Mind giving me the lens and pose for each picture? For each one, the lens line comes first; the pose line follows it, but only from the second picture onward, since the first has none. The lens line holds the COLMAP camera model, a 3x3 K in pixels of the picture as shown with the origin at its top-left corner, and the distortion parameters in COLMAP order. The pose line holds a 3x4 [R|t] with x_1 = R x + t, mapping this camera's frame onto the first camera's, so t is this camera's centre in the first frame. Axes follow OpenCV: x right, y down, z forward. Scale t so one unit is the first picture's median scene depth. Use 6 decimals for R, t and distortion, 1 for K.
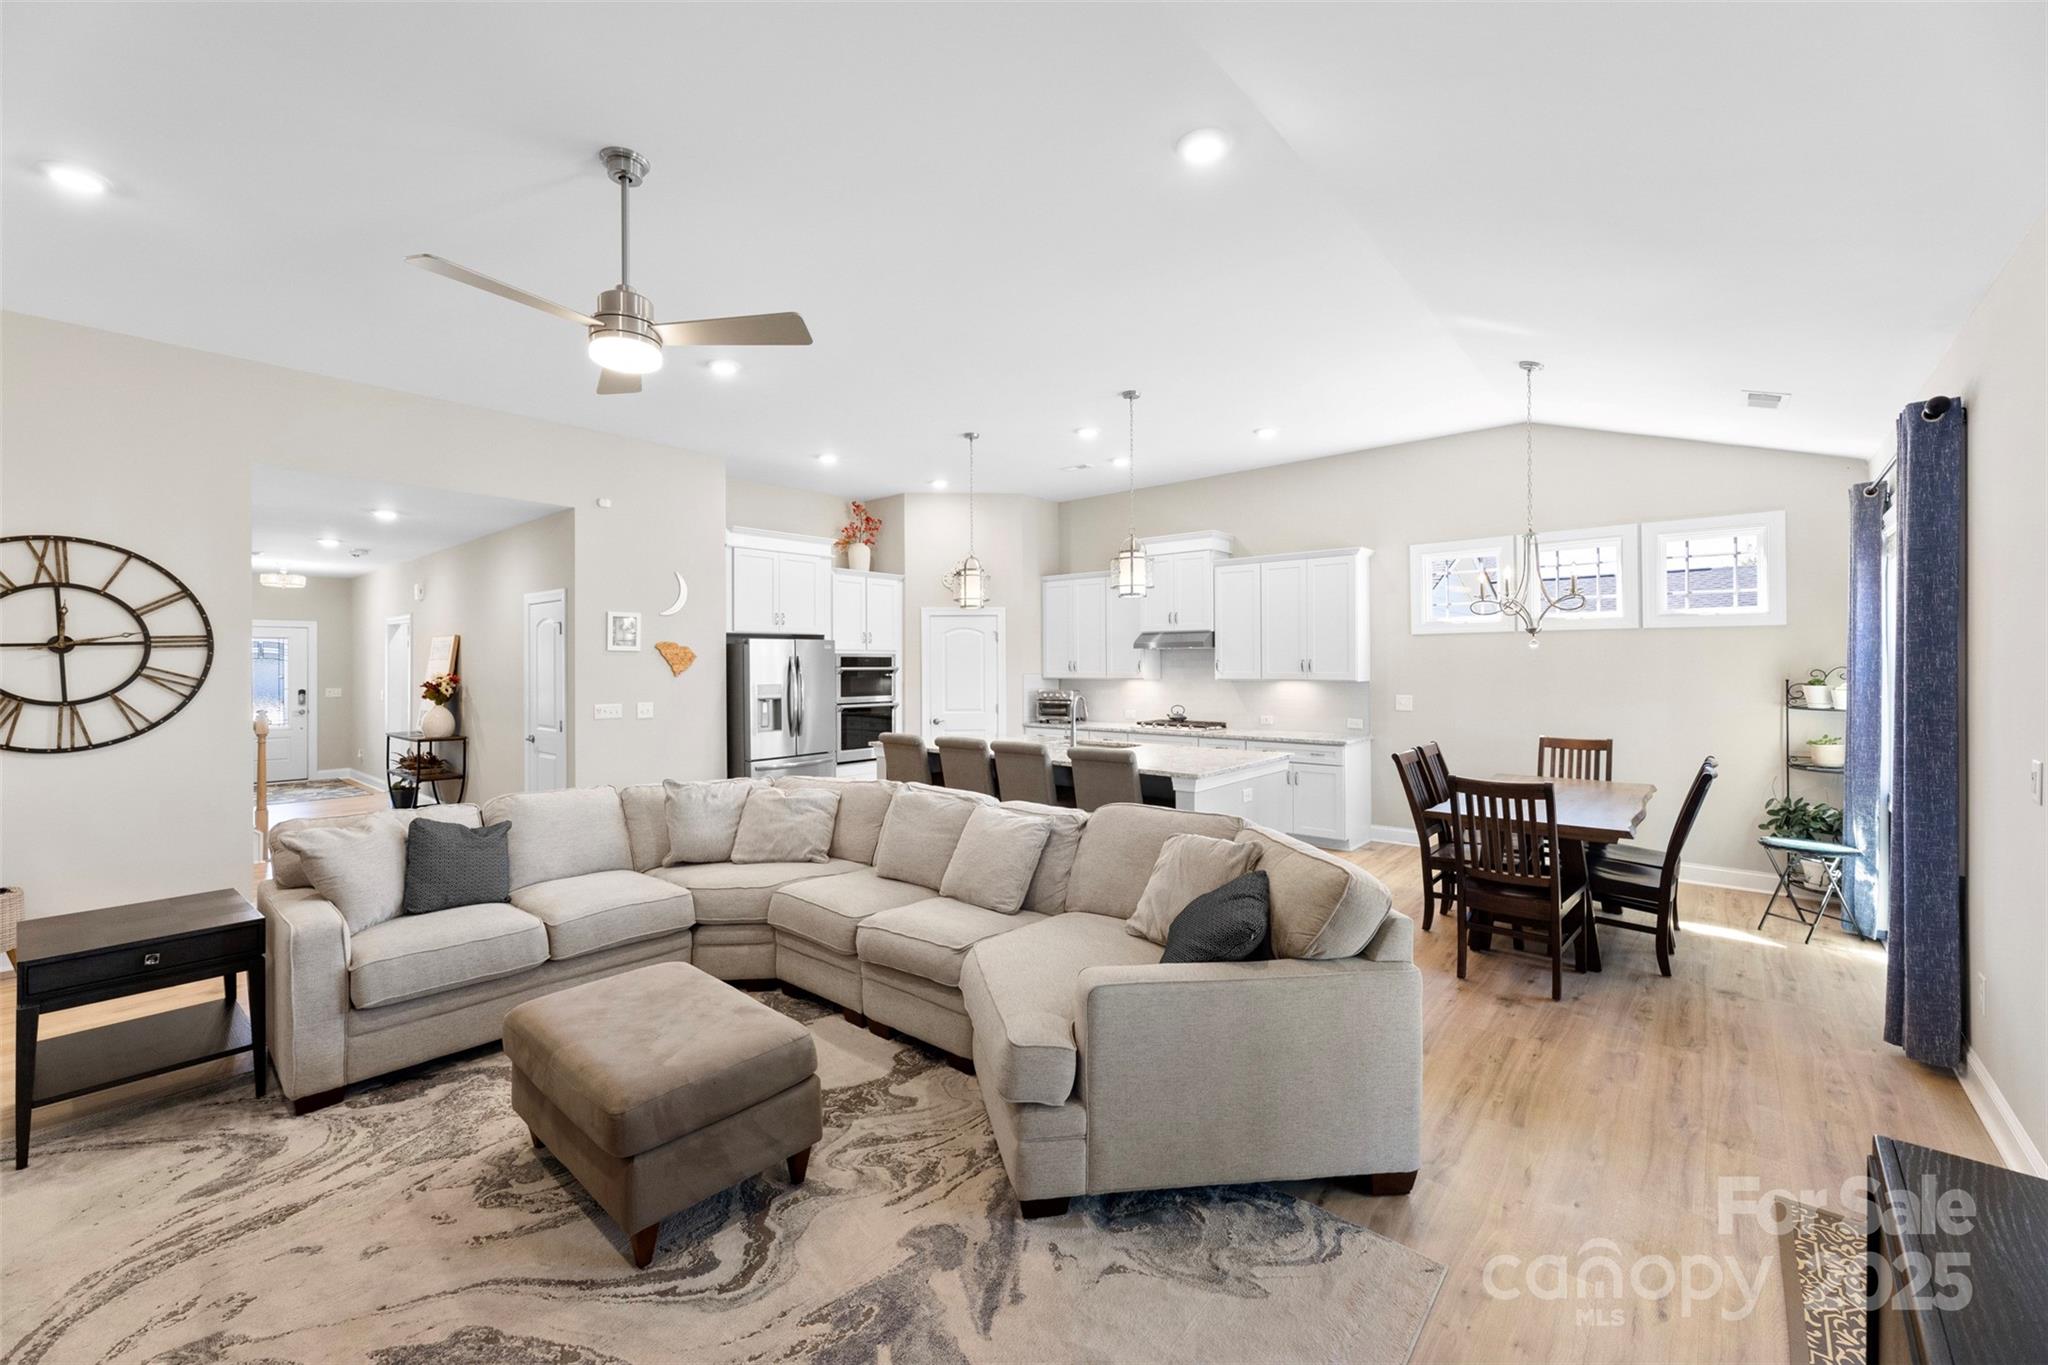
lens RADIAL K [[822.1, 0, 1024.7], [0, 822.1, 665.7], [0, 0, 1]] dist [-0.002424, -0.000464]
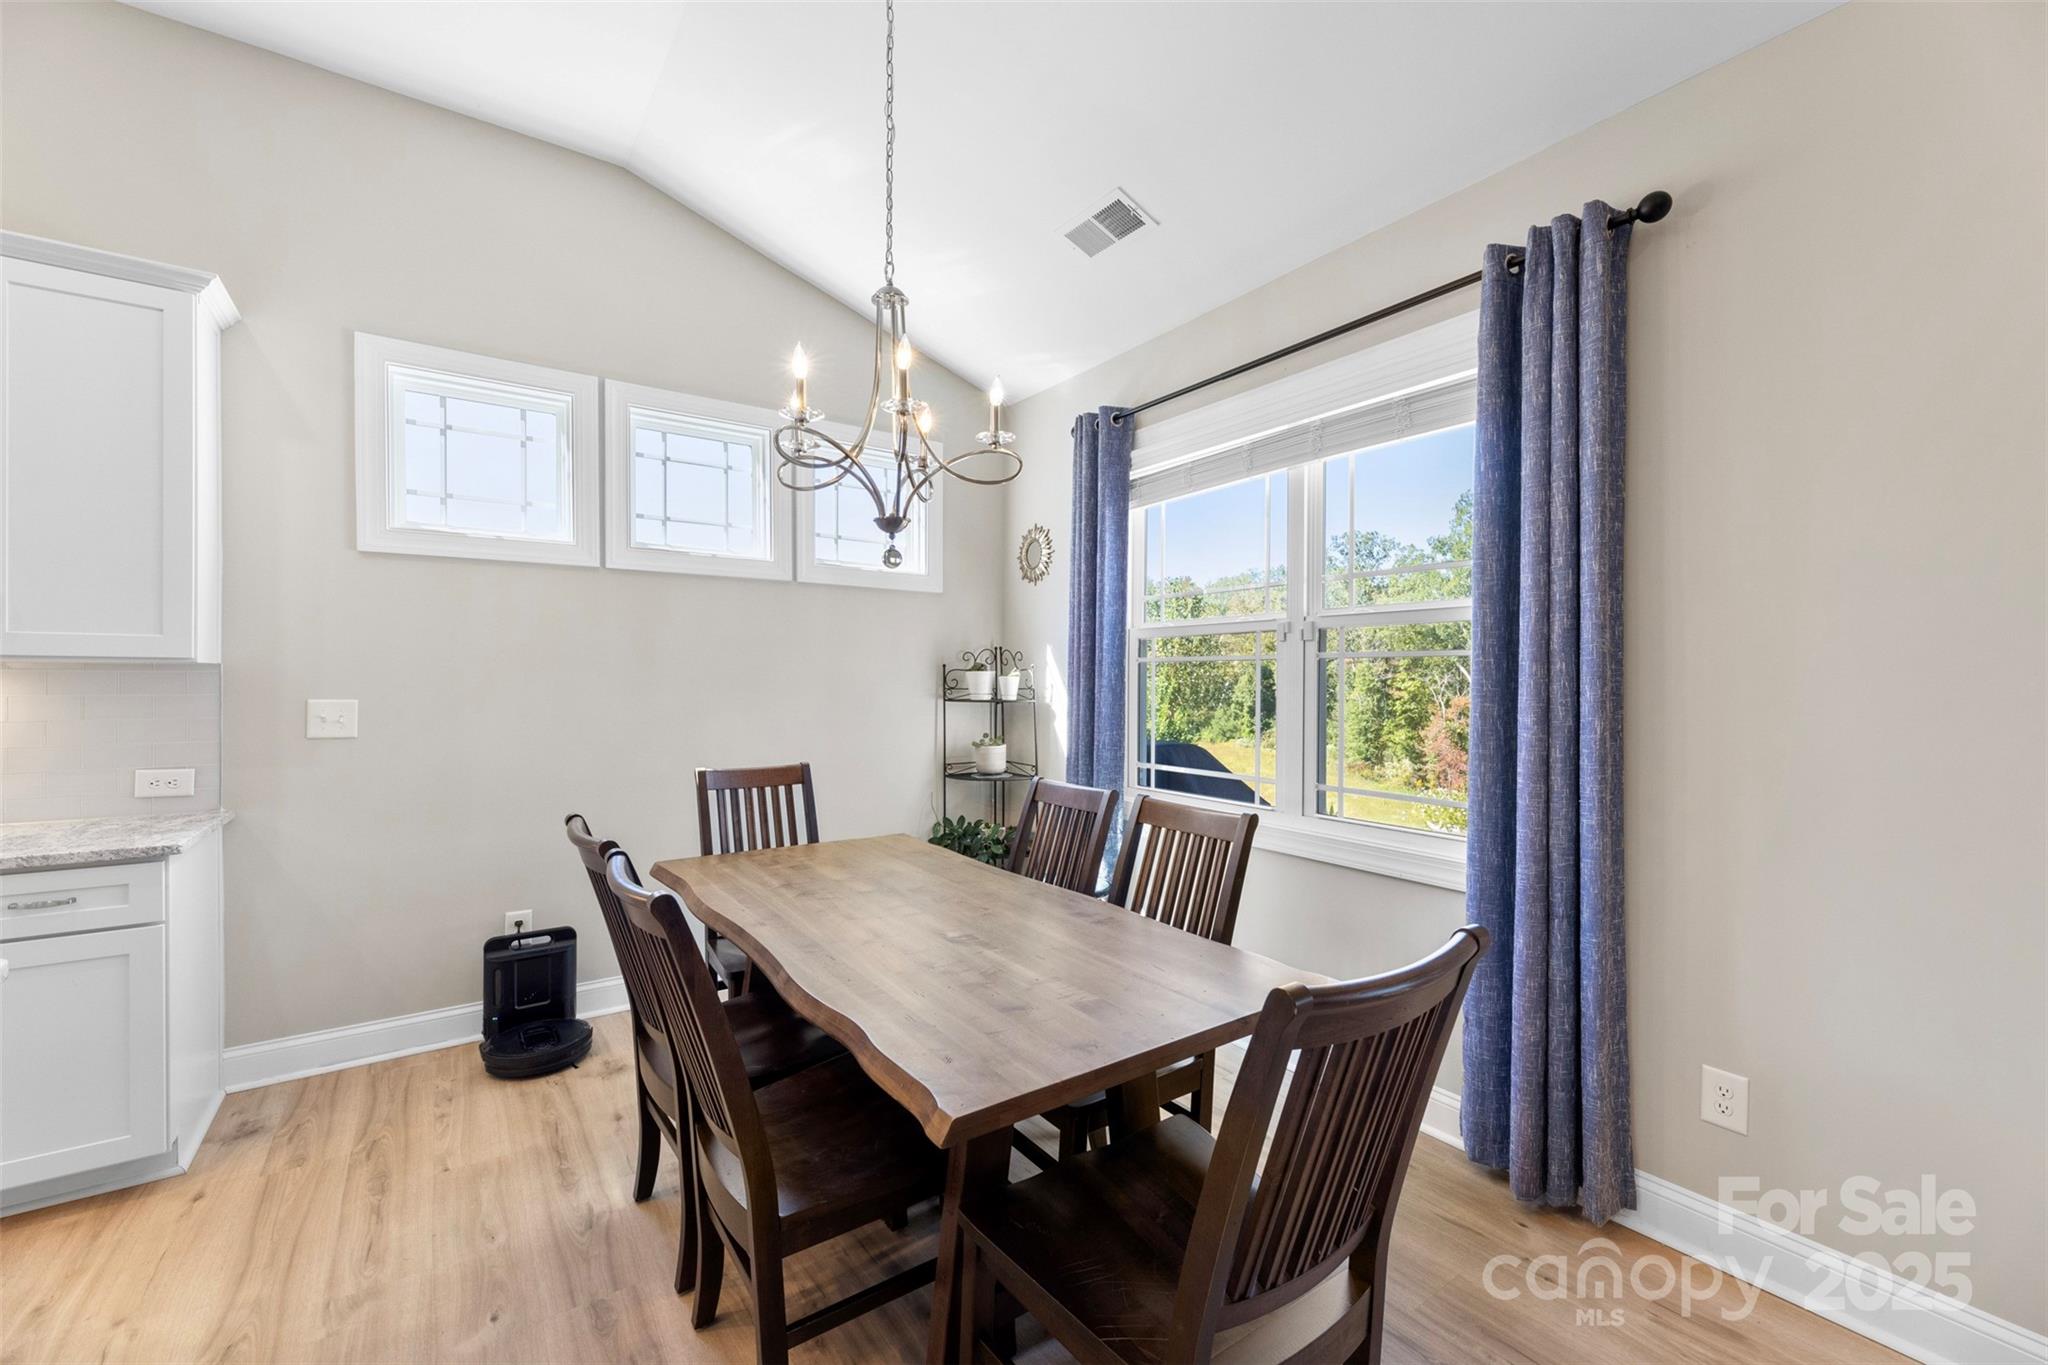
lens RADIAL K [[822.1, 0, 1025.9], [0, 822.1, 685.3], [0, 0, 1]] dist [-0.002424, -0.000464]
pose [[0.248477, -0.001349, 0.968637, 0.199294], [-0.004297, 0.999988, 0.002494, 0.034182], [-0.968628, -0.004782, 0.248469, 0.729423]]
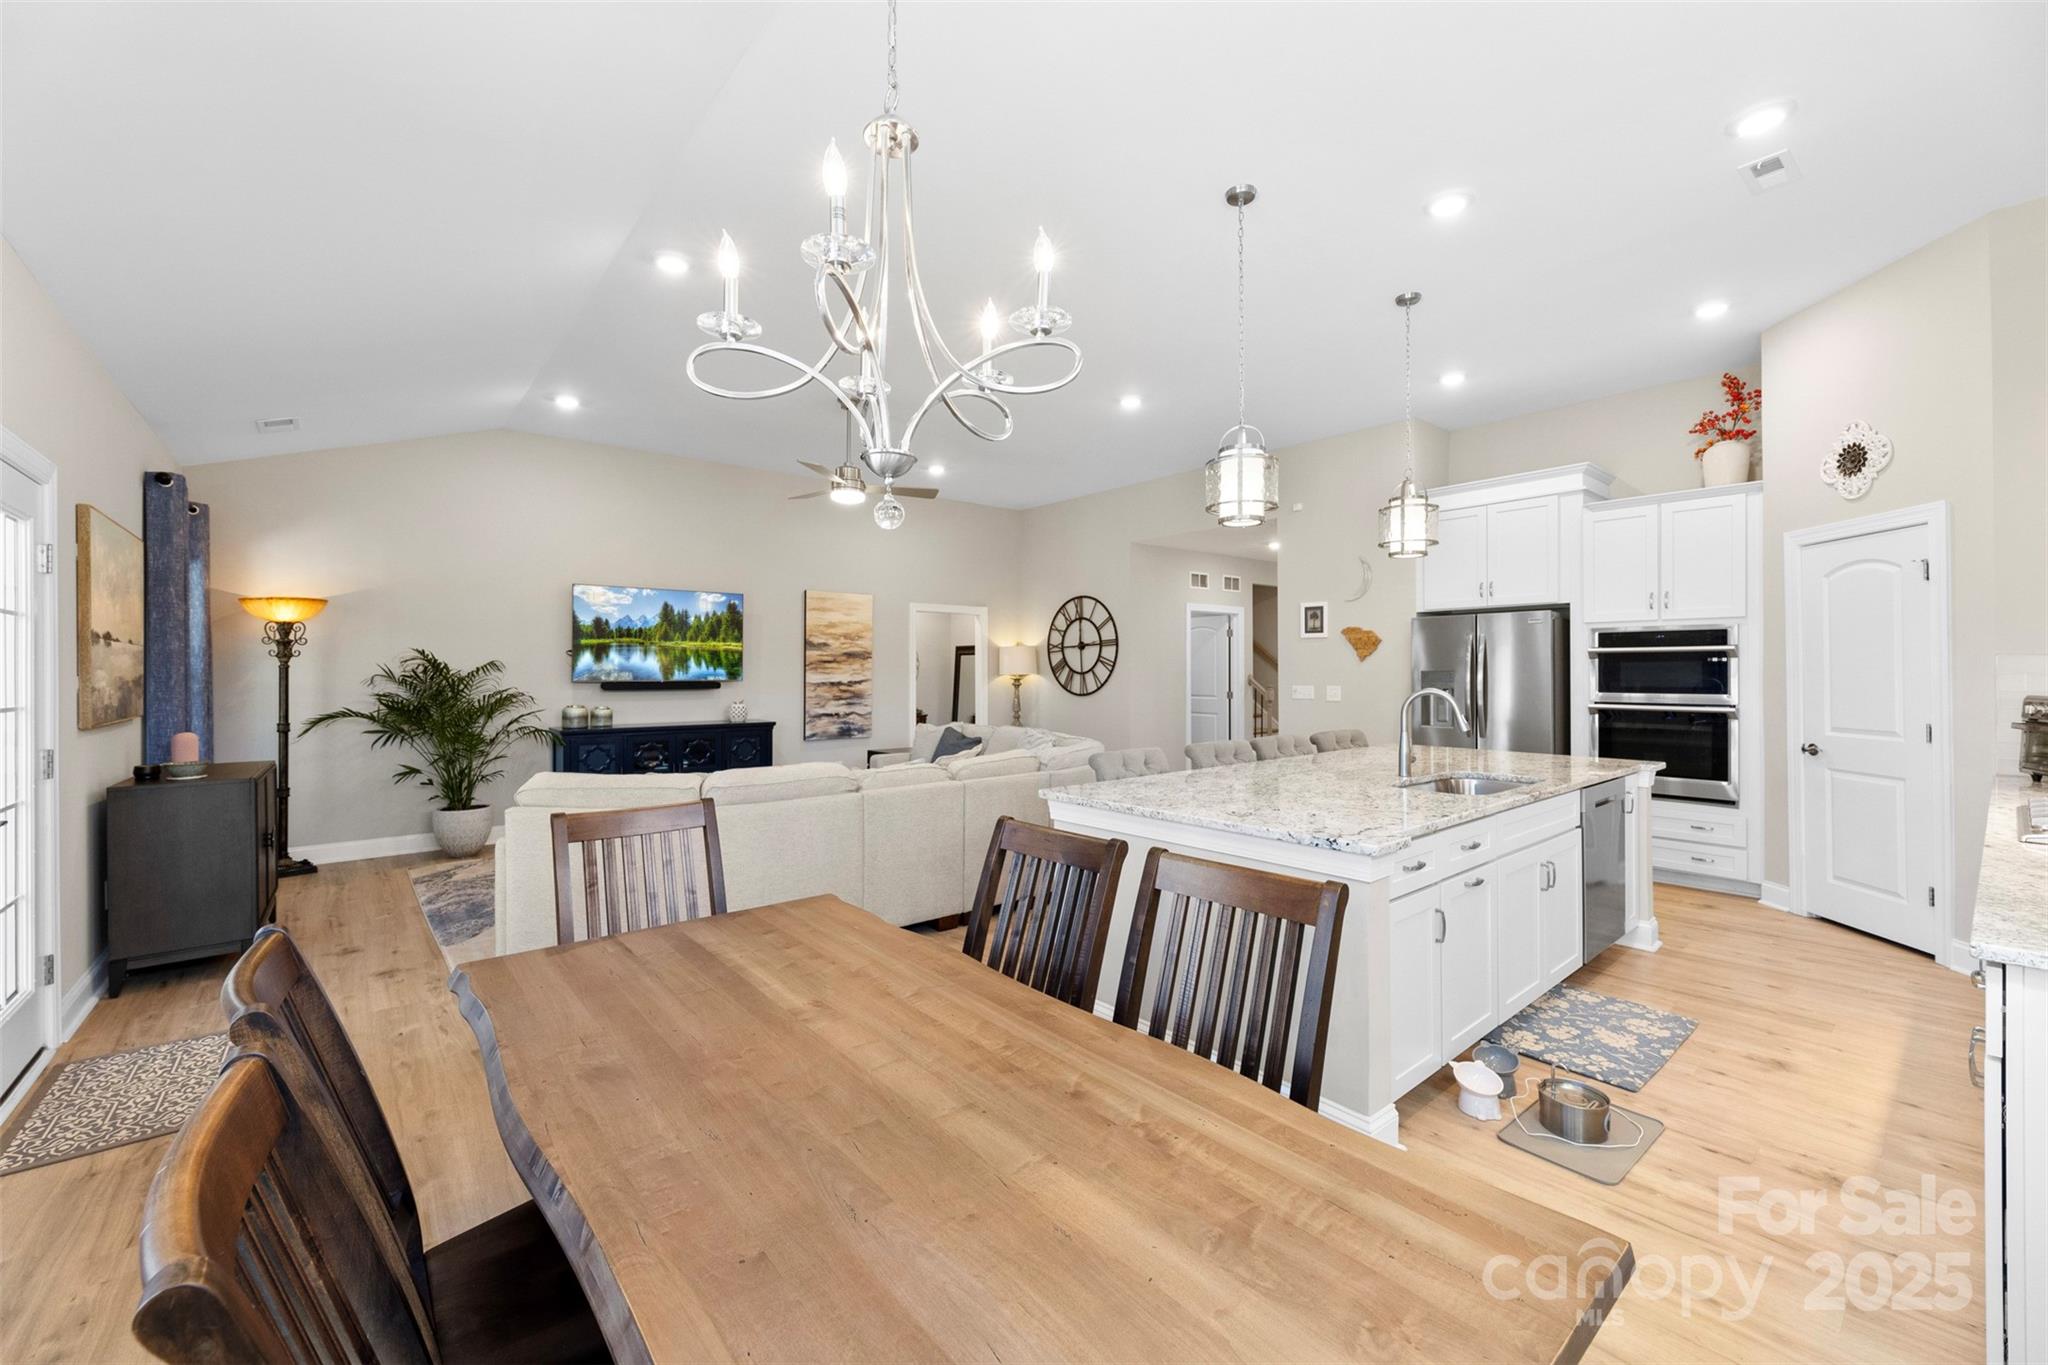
lens RADIAL K [[822.1, 0, 1017.5], [0, 822.1, 669.1], [0, 0, 1]] dist [-0.002424, -0.000464]
pose [[-0.174620, 0.002133, -0.984634, 0.781565], [0.002412, 0.999996, 0.001739, 0.024806], [0.984633, -0.002071, -0.174624, 0.960962]]
